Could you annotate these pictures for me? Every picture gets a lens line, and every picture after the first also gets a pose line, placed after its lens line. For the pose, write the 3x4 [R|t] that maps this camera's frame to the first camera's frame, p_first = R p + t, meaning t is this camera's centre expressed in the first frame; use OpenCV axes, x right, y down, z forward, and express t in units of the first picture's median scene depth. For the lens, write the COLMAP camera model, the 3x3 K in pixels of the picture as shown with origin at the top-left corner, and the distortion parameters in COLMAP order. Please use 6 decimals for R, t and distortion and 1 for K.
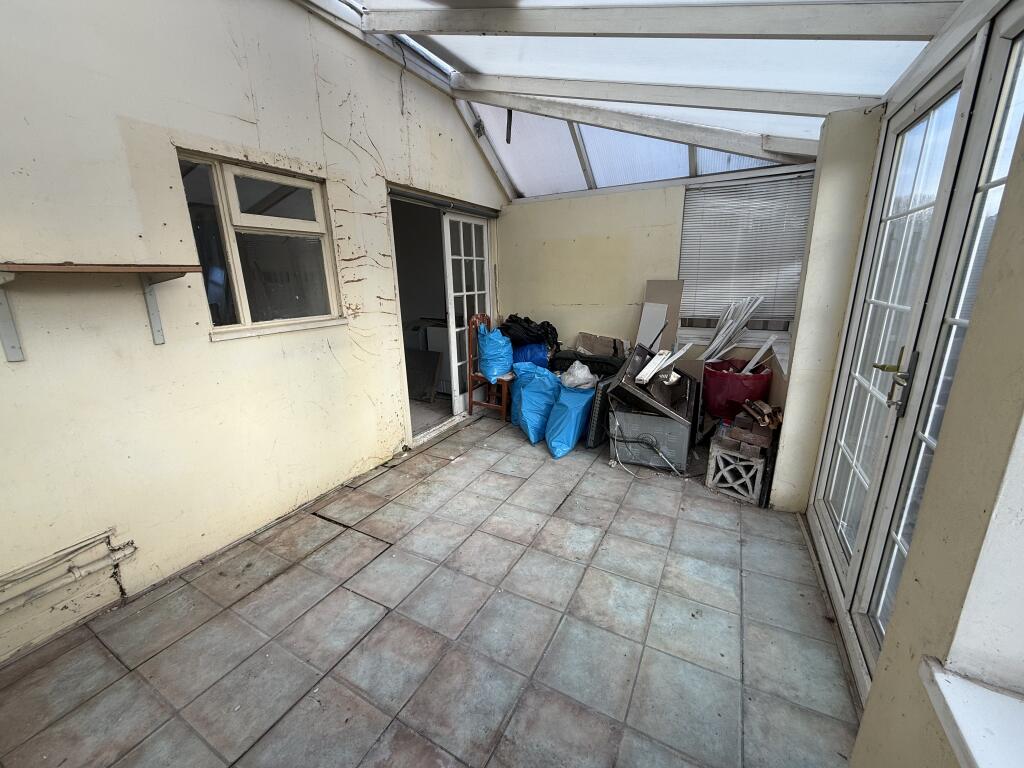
lens RADIAL K [[409.3, 0, 510.4], [0, 409.3, 384.0], [0, 0, 1]] dist [0.003160, -0.000097]
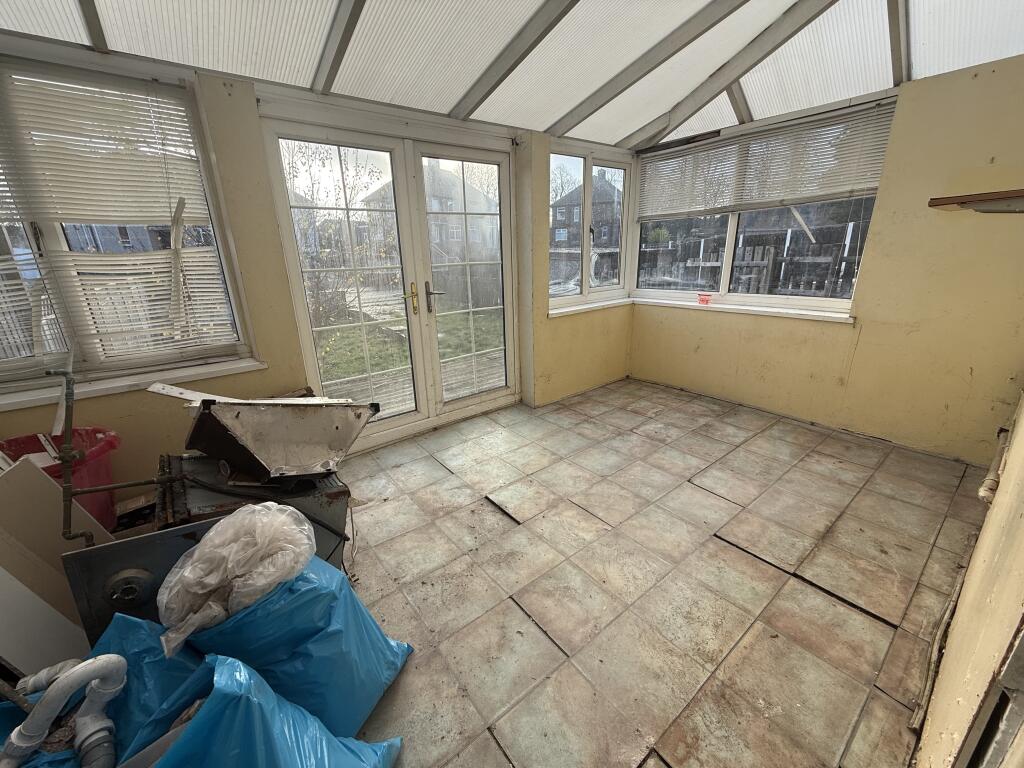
lens RADIAL K [[409.3, 0, 511.0], [0, 409.3, 384.7], [0, 0, 1]] dist [0.003160, -0.000097]
pose [[-0.916736, -0.078848, 0.391635, -0.226647], [0.146120, 0.846220, 0.512406, -0.432883], [-0.371812, 0.526967, -0.764240, 1.810005]]
